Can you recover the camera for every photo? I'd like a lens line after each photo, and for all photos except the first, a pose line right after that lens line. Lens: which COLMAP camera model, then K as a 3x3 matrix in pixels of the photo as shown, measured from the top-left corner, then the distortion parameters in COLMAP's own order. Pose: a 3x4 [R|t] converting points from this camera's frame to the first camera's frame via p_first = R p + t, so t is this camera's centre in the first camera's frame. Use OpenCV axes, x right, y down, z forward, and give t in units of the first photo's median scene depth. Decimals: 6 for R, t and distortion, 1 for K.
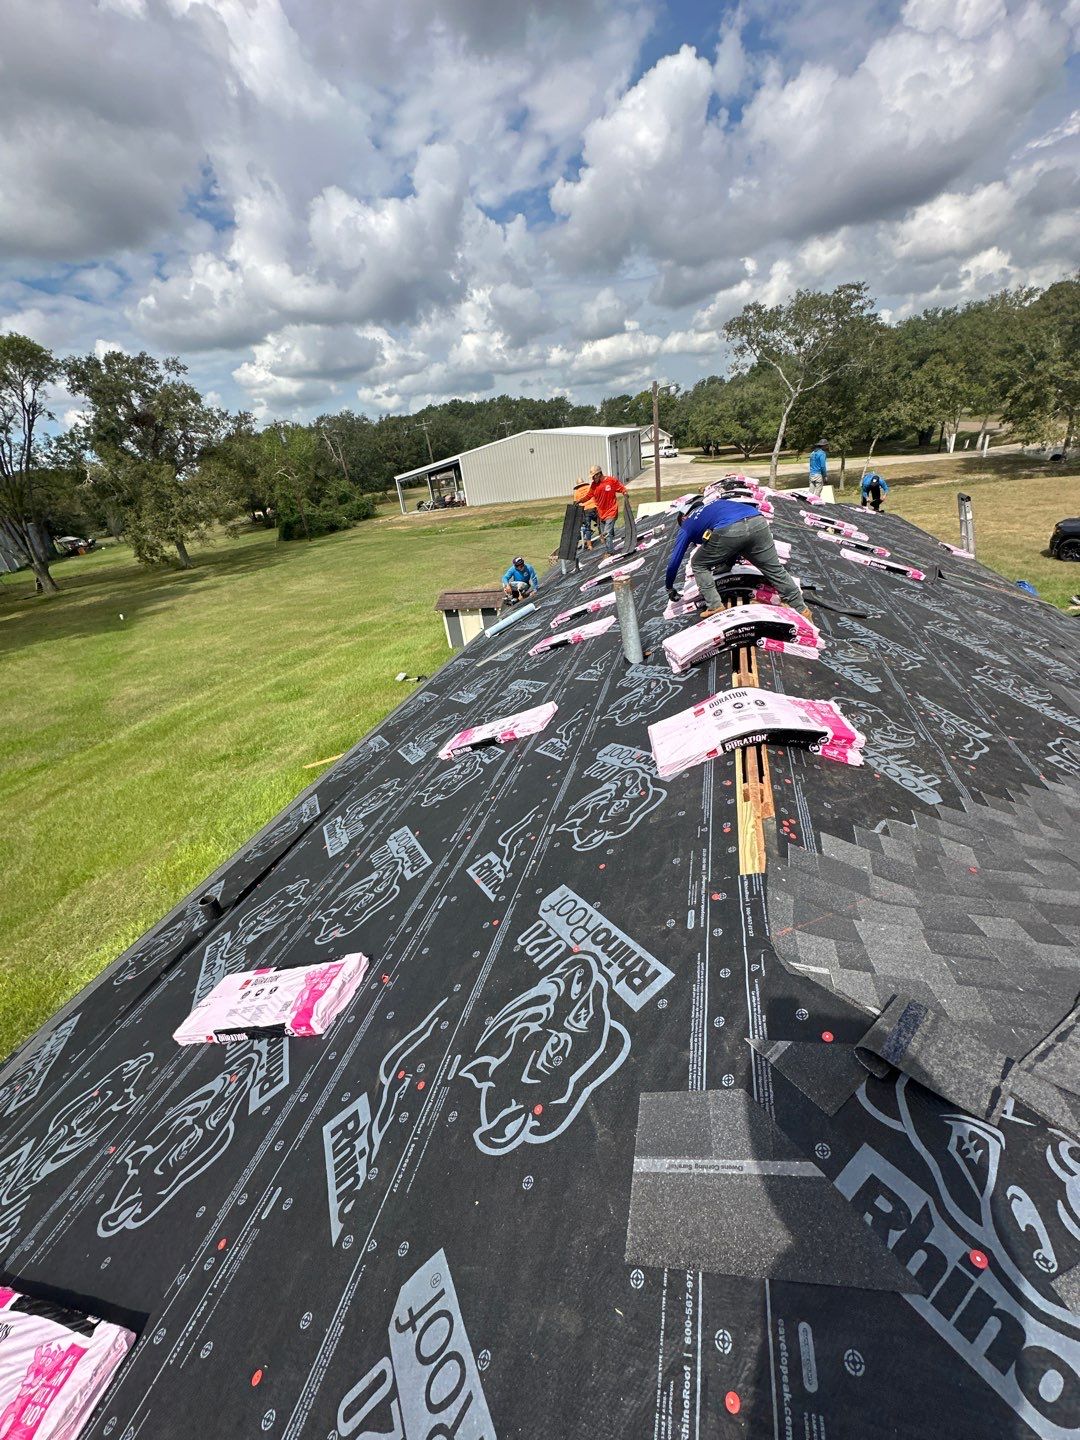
lens RADIAL K [[573.7, 0, 542.4], [0, 573.7, 718.6], [0, 0, 1]] dist [-0.000374, -0.000184]
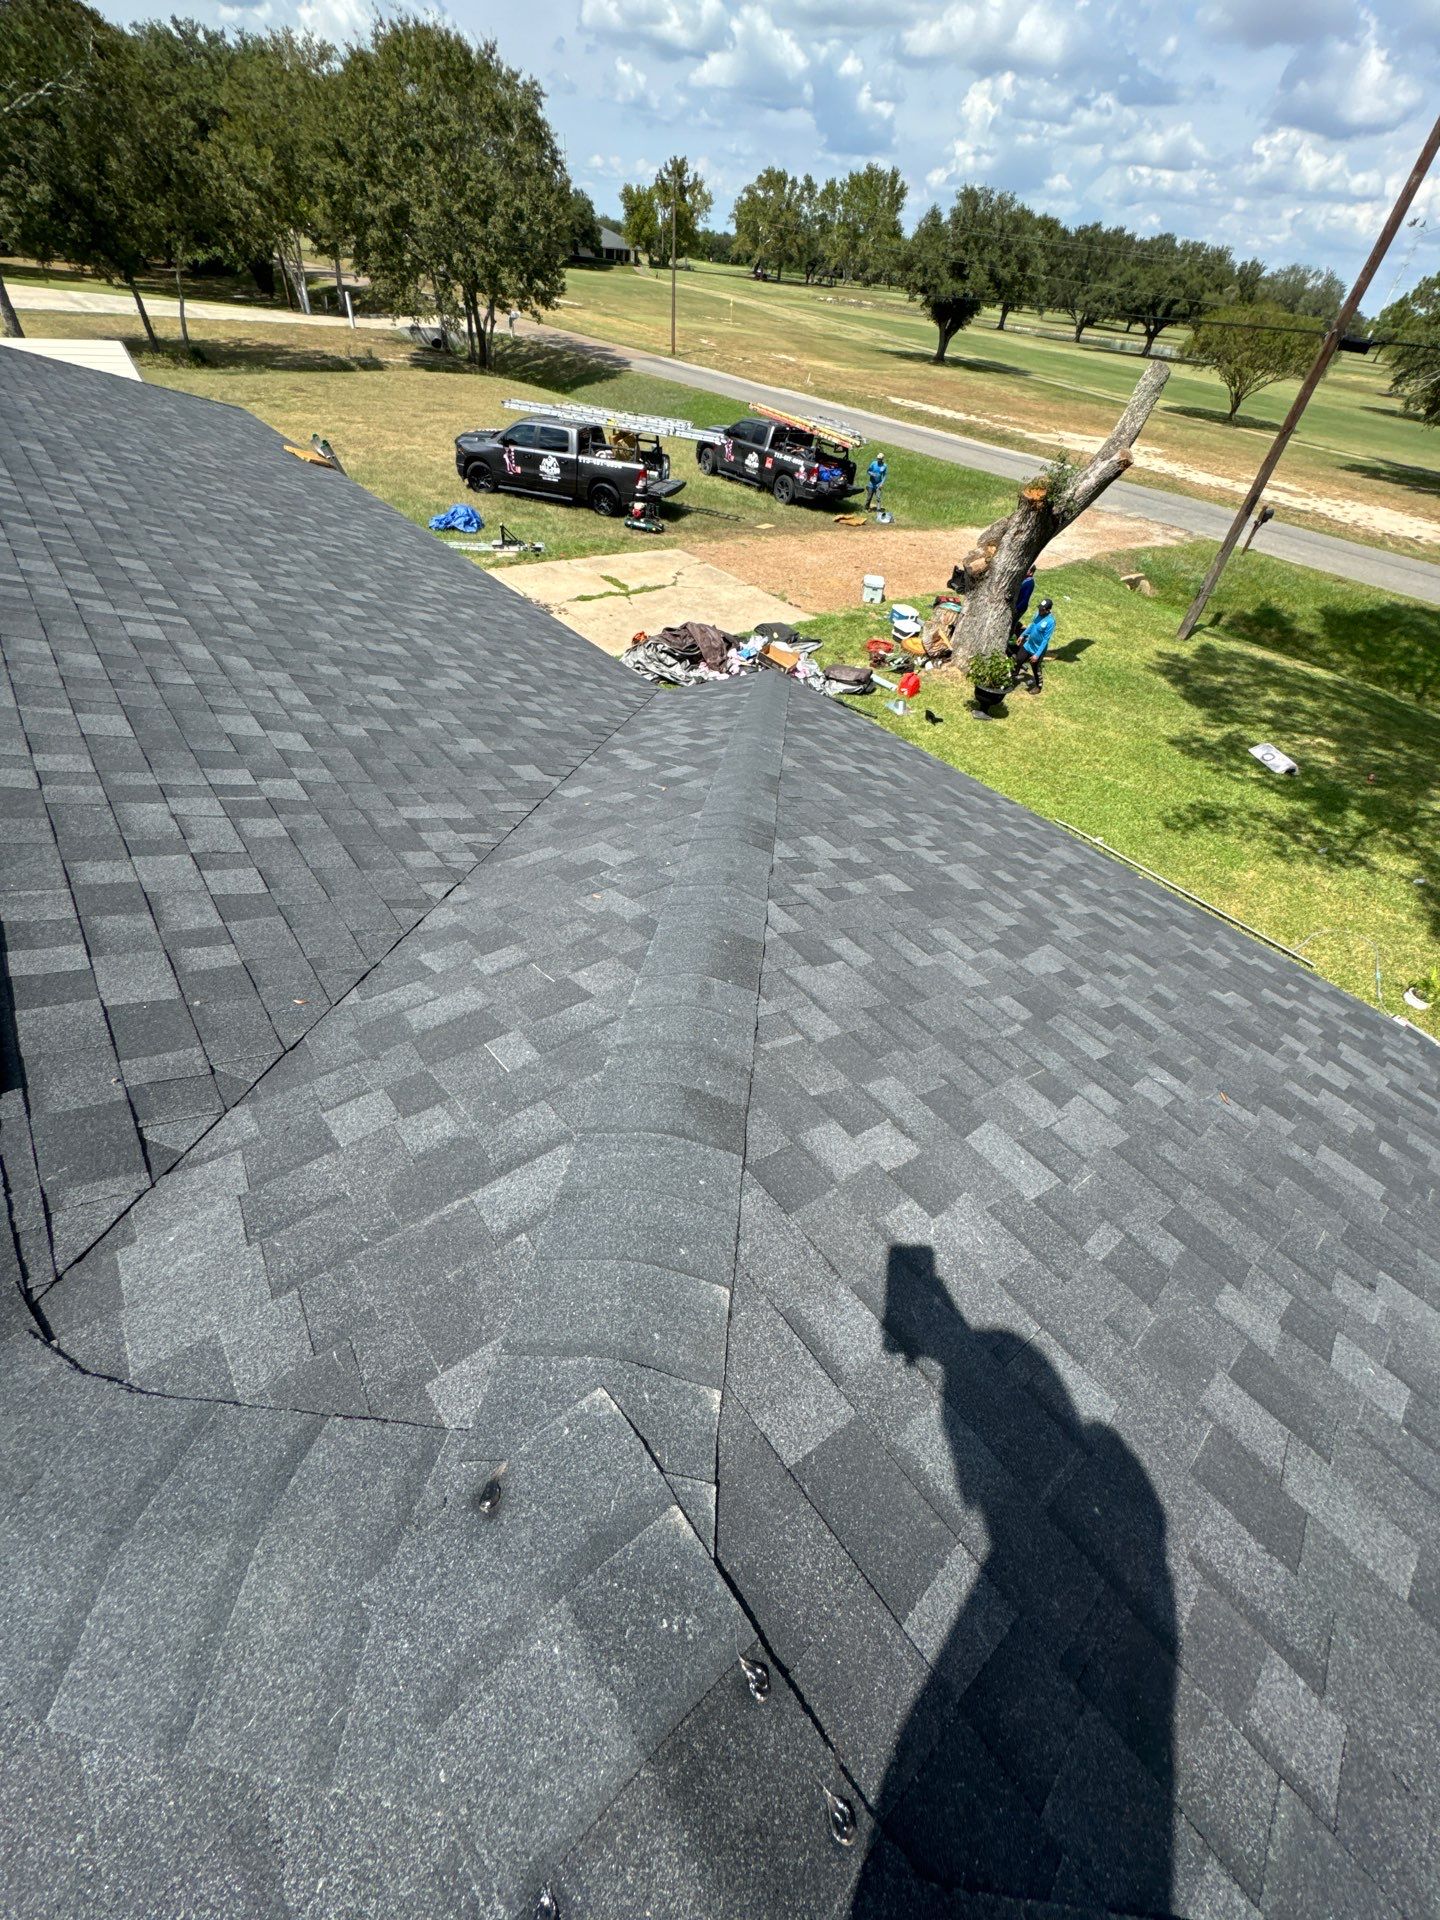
lens RADIAL K [[768.0, 0, 721.4], [0, 768.0, 957.7], [0, 0, 1]] dist [-0.002744, 0.000586]
pose [[0.566258, -0.419155, 0.709691, 0.015909], [0.207086, 0.905768, 0.369729, -0.001279], [-0.797789, -0.062395, 0.599700, 0.004978]]
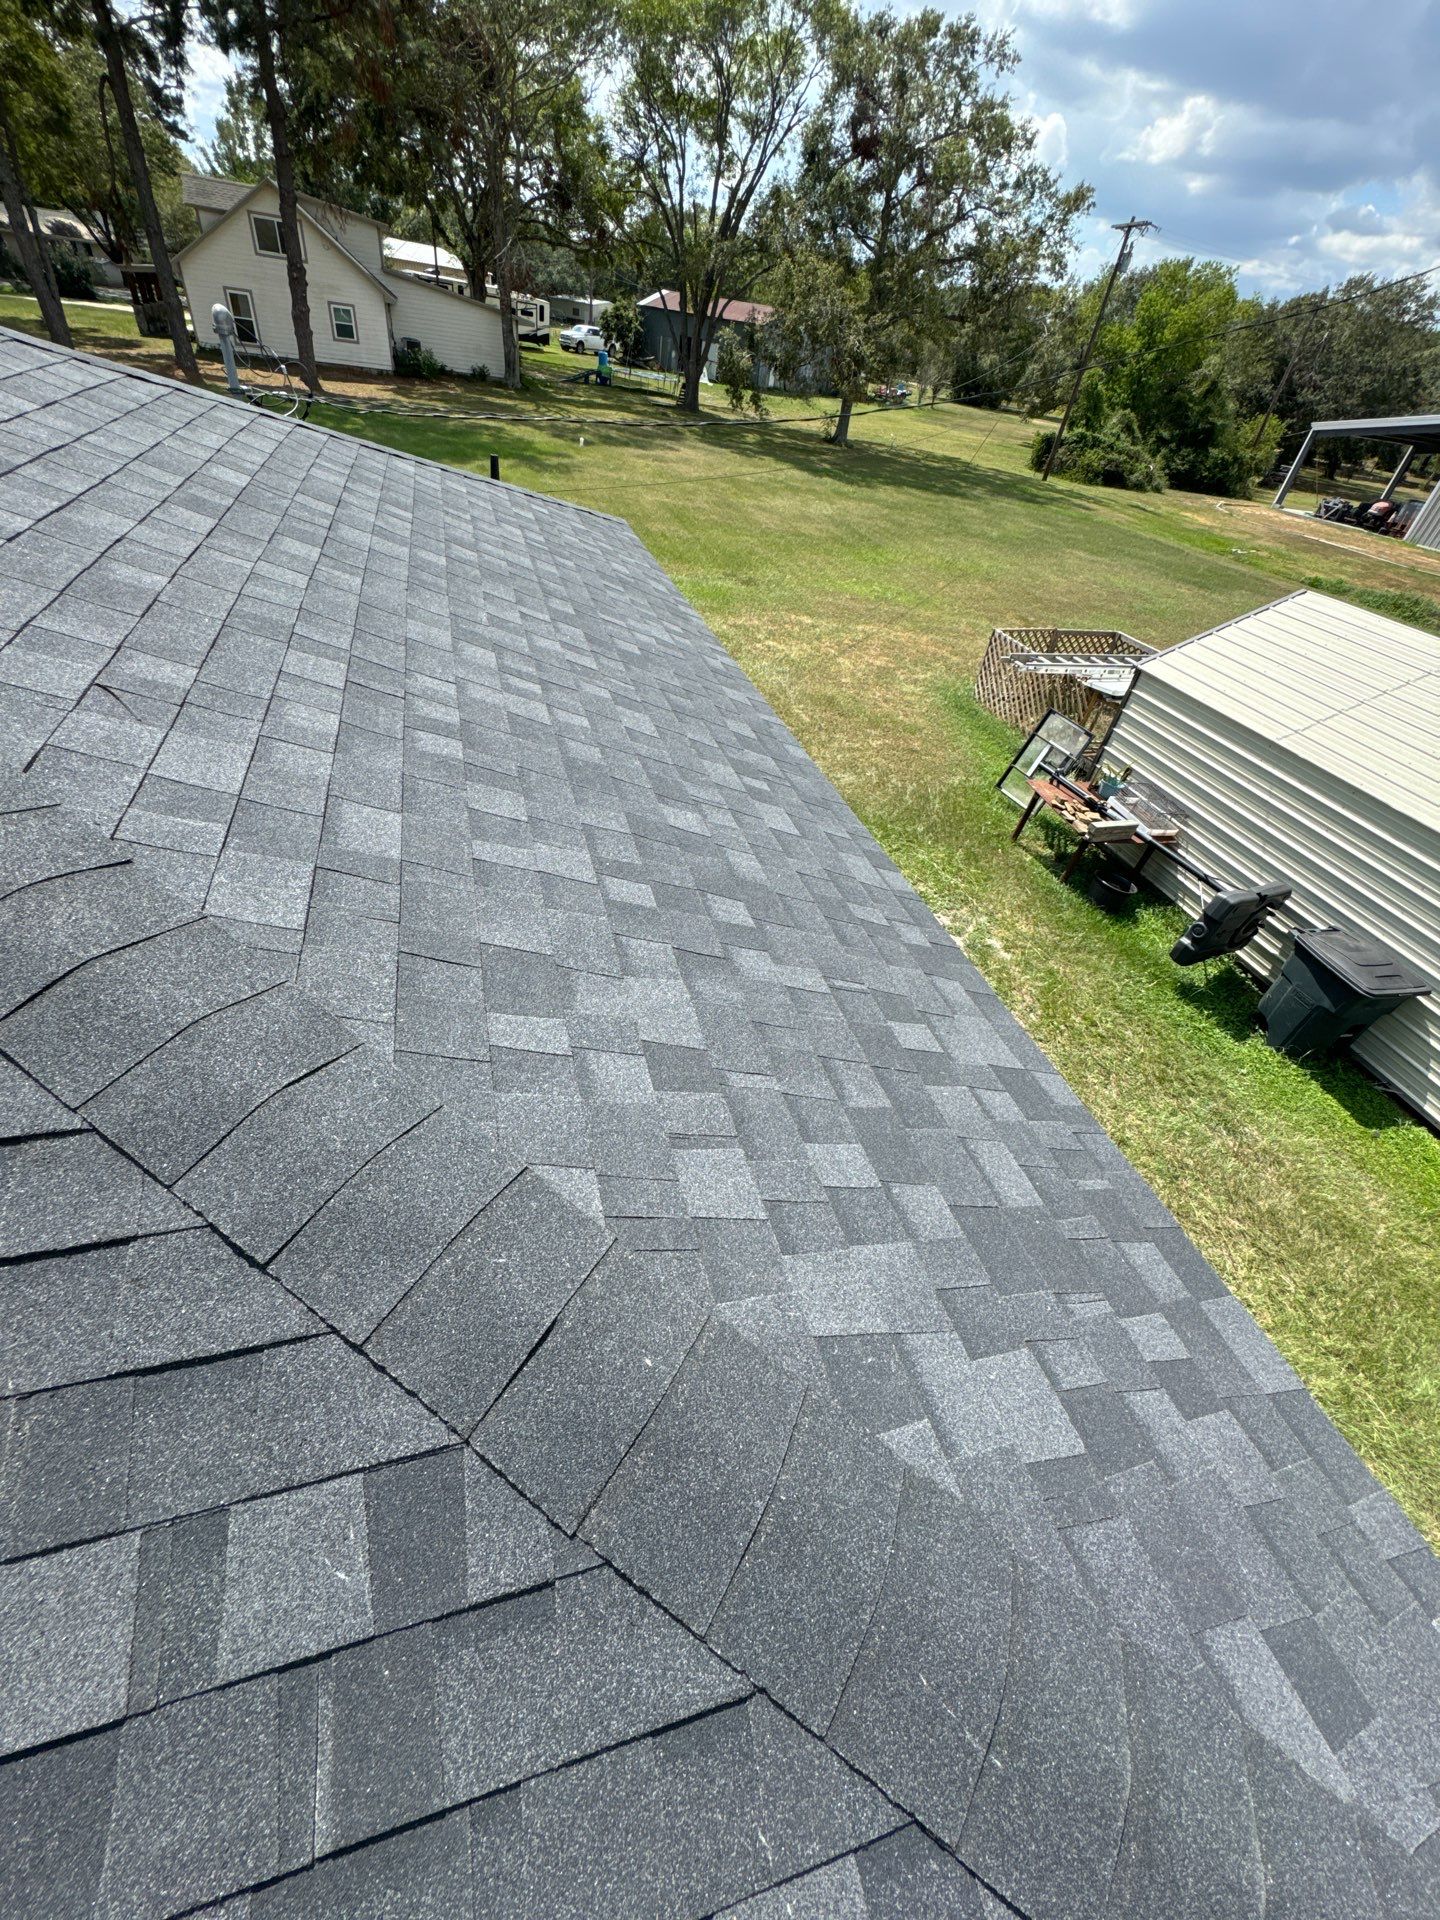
lens RADIAL K [[765.5, 0, 724.4], [0, 765.5, 959.3], [0, 0, 1]] dist [-0.002143, -0.000389]
pose [[0.508110, 0.683283, -0.524356, 0.150788], [-0.538046, 0.727206, 0.426238, -0.116383], [0.672555, 0.065552, 0.737138, 0.261172]]
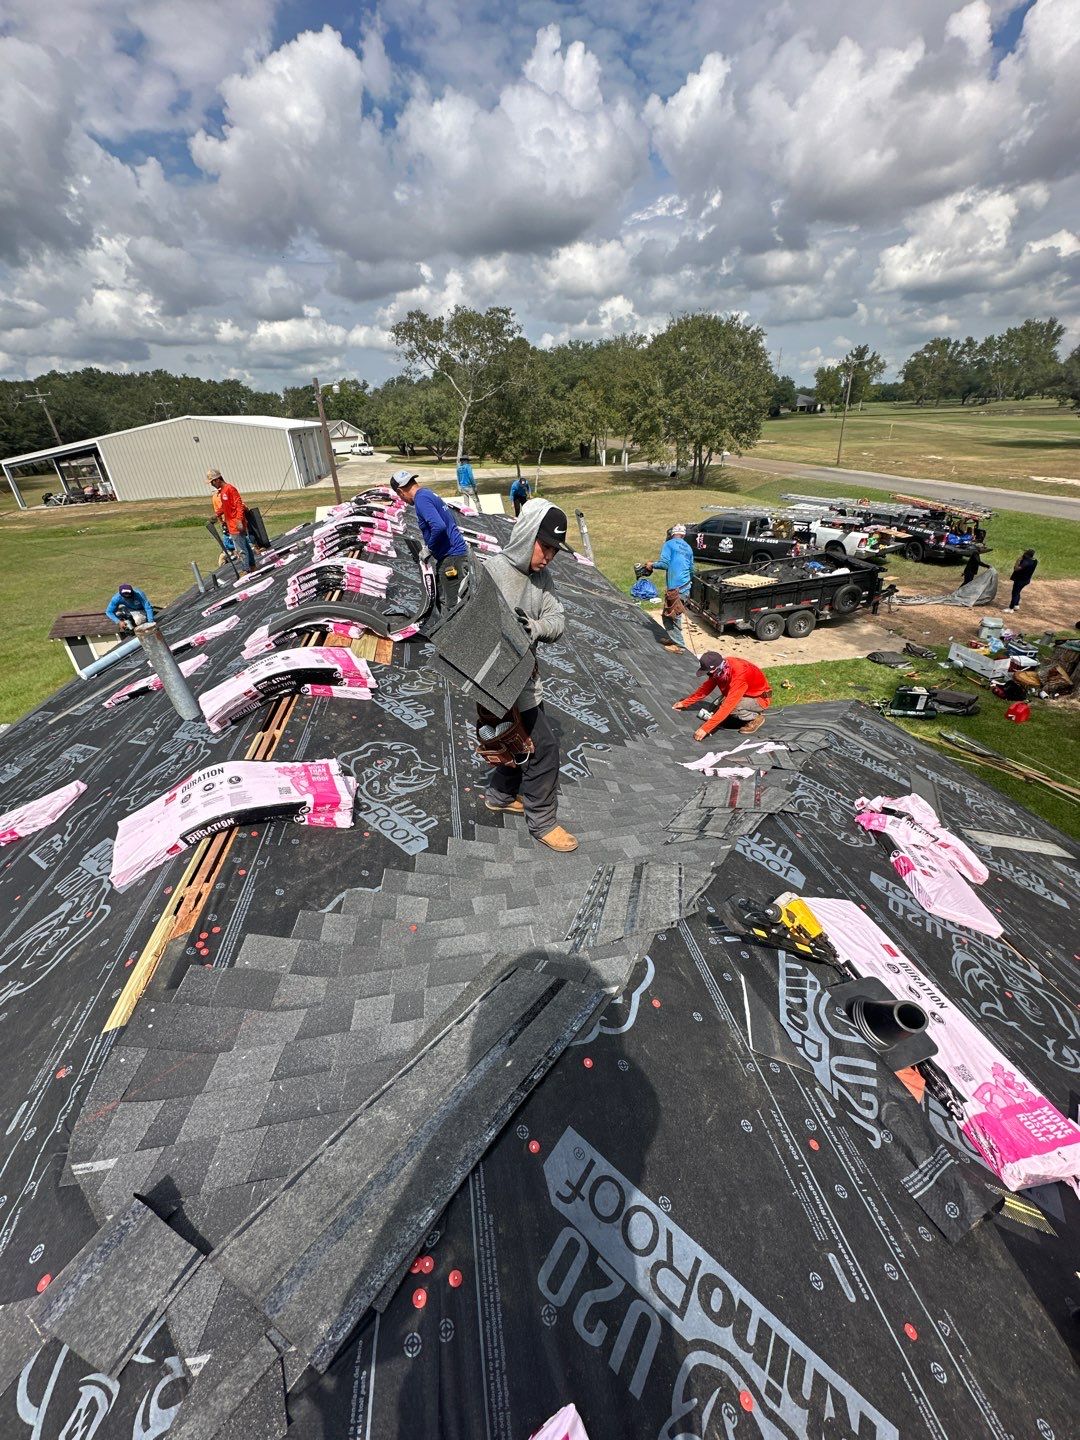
lens RADIAL K [[573.7, 0, 542.4], [0, 573.7, 718.6], [0, 0, 1]] dist [-0.000374, -0.000184]
pose [[0.893967, -0.137147, 0.426630, 0.022579], [0.135756, 0.990164, 0.033839, -0.004527], [-0.427074, 0.027667, 0.903793, -0.001863]]
